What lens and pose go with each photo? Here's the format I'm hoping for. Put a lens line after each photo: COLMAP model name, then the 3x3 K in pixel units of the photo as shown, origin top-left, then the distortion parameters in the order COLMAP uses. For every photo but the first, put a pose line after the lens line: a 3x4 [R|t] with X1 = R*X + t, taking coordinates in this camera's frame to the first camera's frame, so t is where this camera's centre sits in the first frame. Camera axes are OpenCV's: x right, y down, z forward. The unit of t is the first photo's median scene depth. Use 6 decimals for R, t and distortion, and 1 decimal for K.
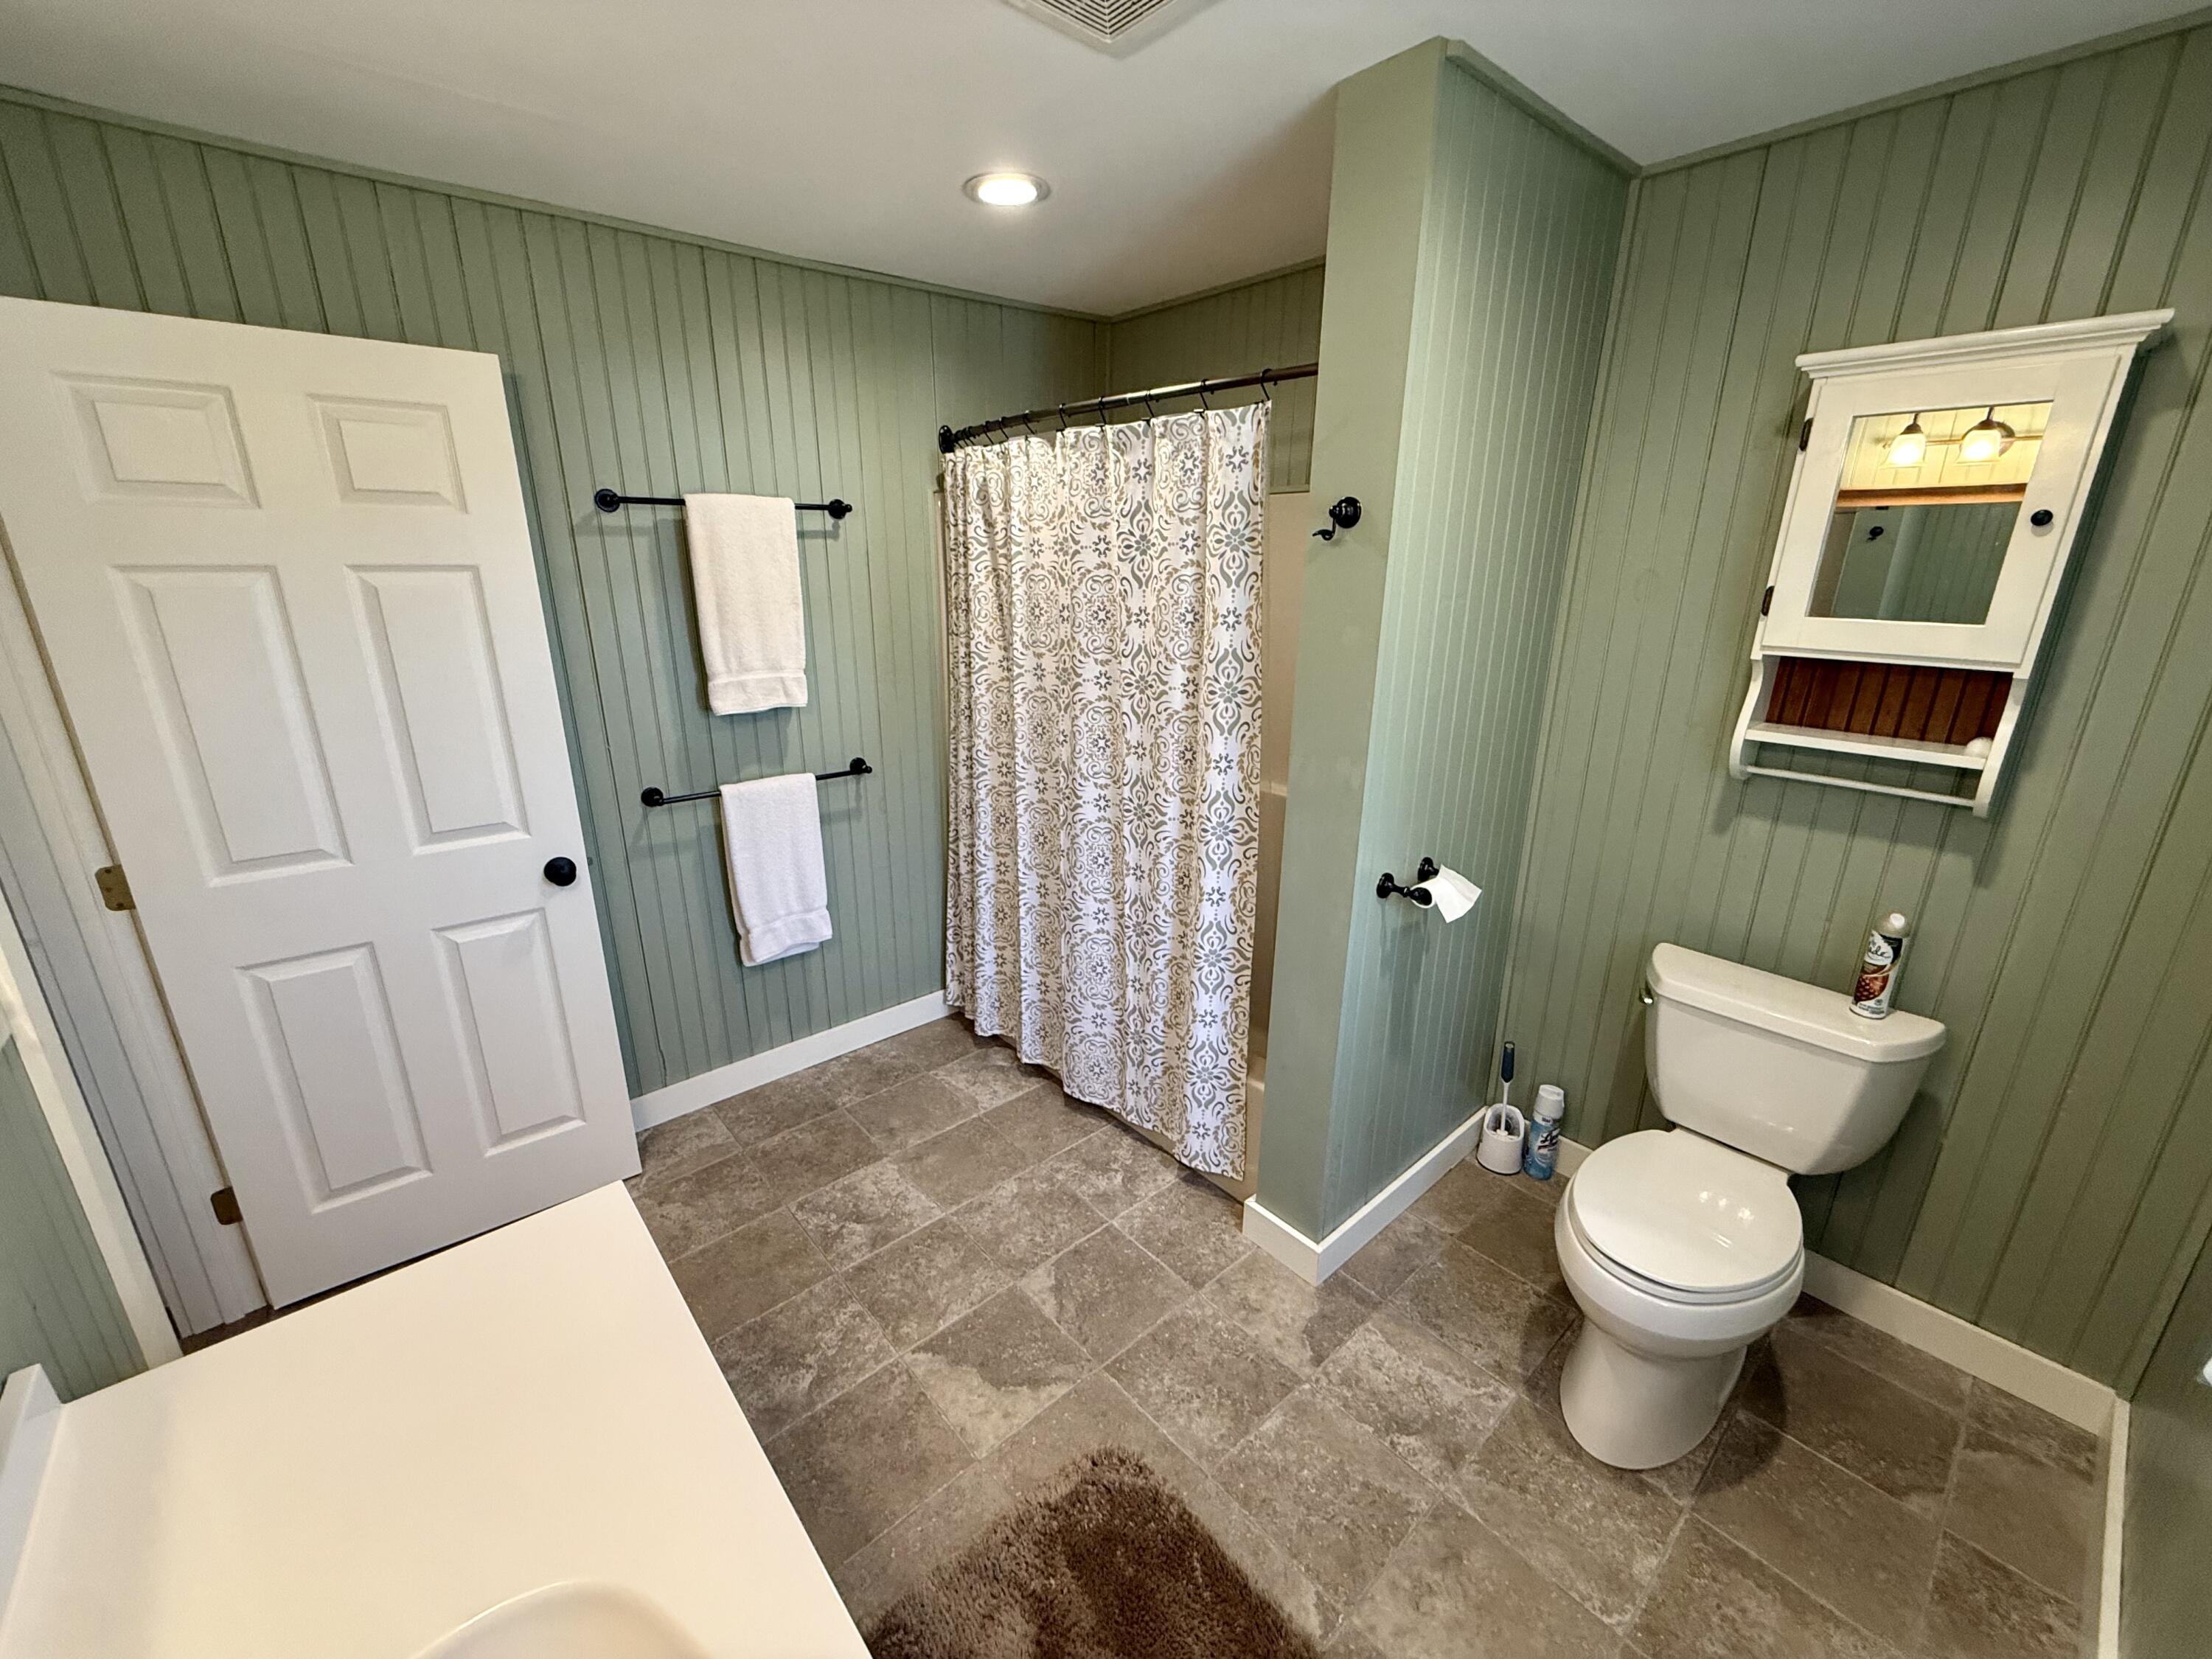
lens RADIAL K [[877.2, 0, 1096.9], [0, 877.2, 831.3], [0, 0, 1]] dist [-0.001687, -0.000373]
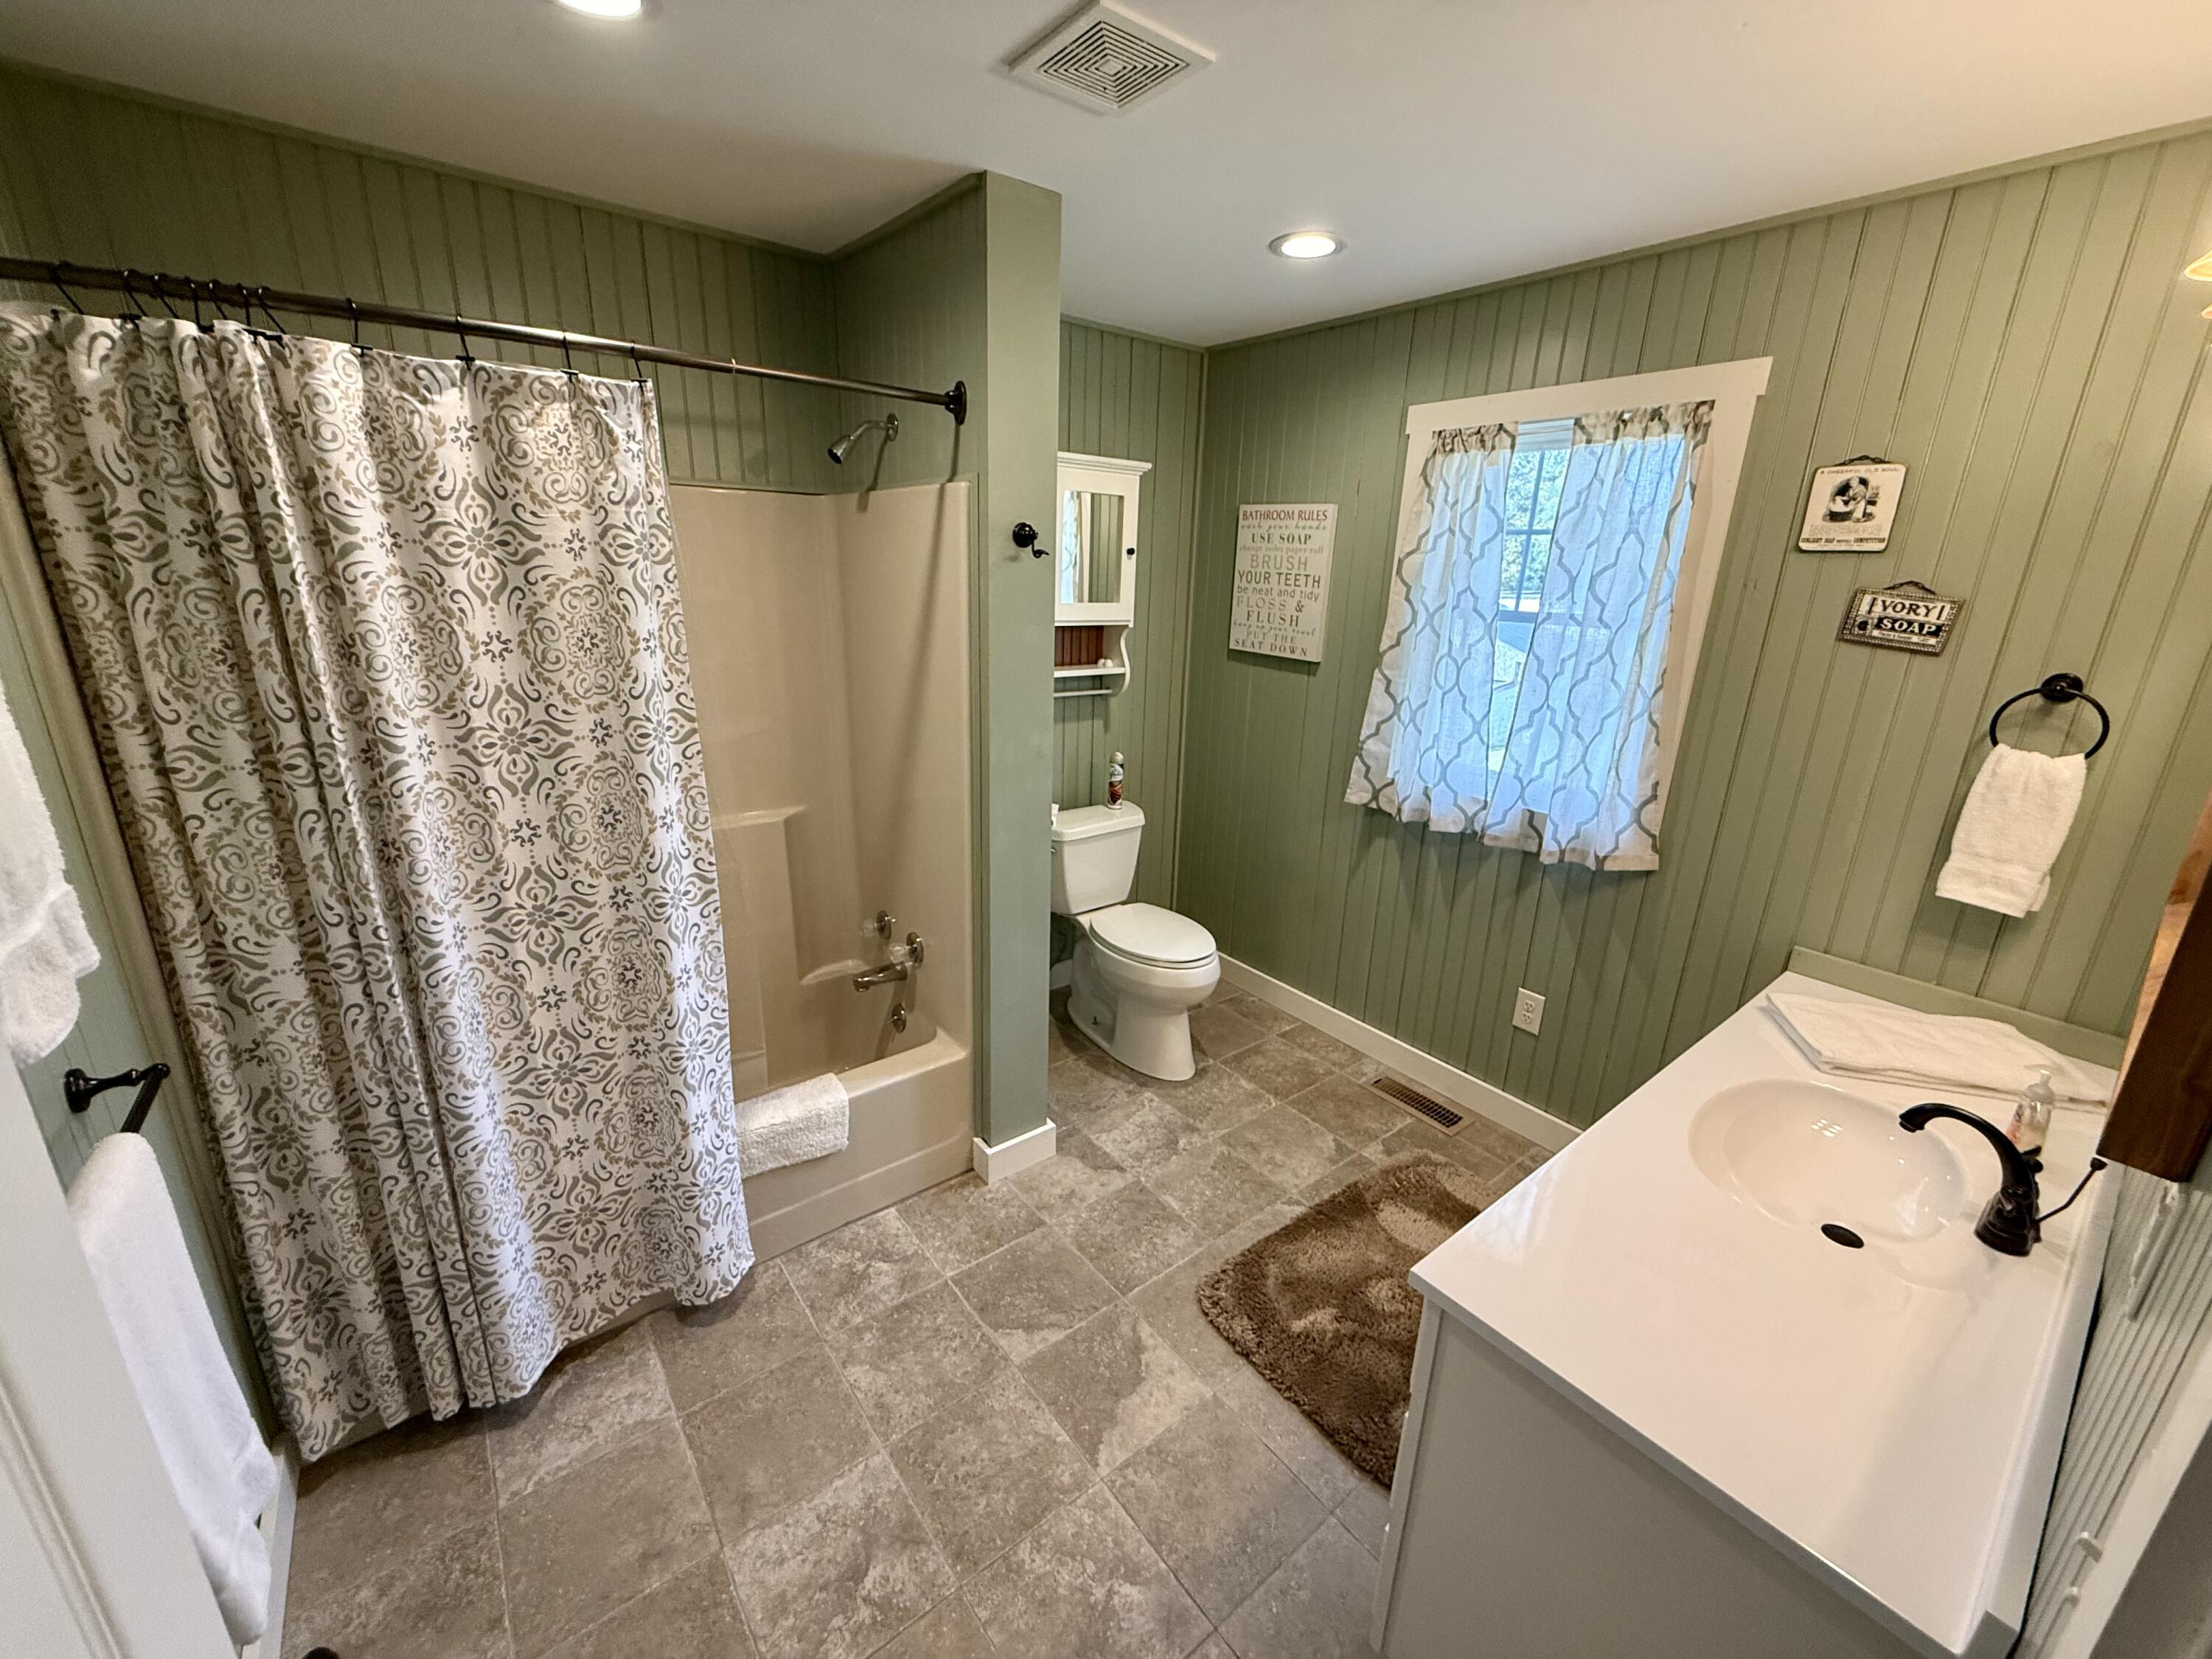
lens RADIAL K [[850.2, 0, 1097.0], [0, 850.2, 846.5], [0, 0, 1]] dist [-0.000509, -0.000120]
pose [[0.073503, -0.307550, 0.948689, -0.827401], [0.294698, 0.915480, 0.273951, -0.215147], [-0.952759, 0.259441, 0.157925, 0.694762]]
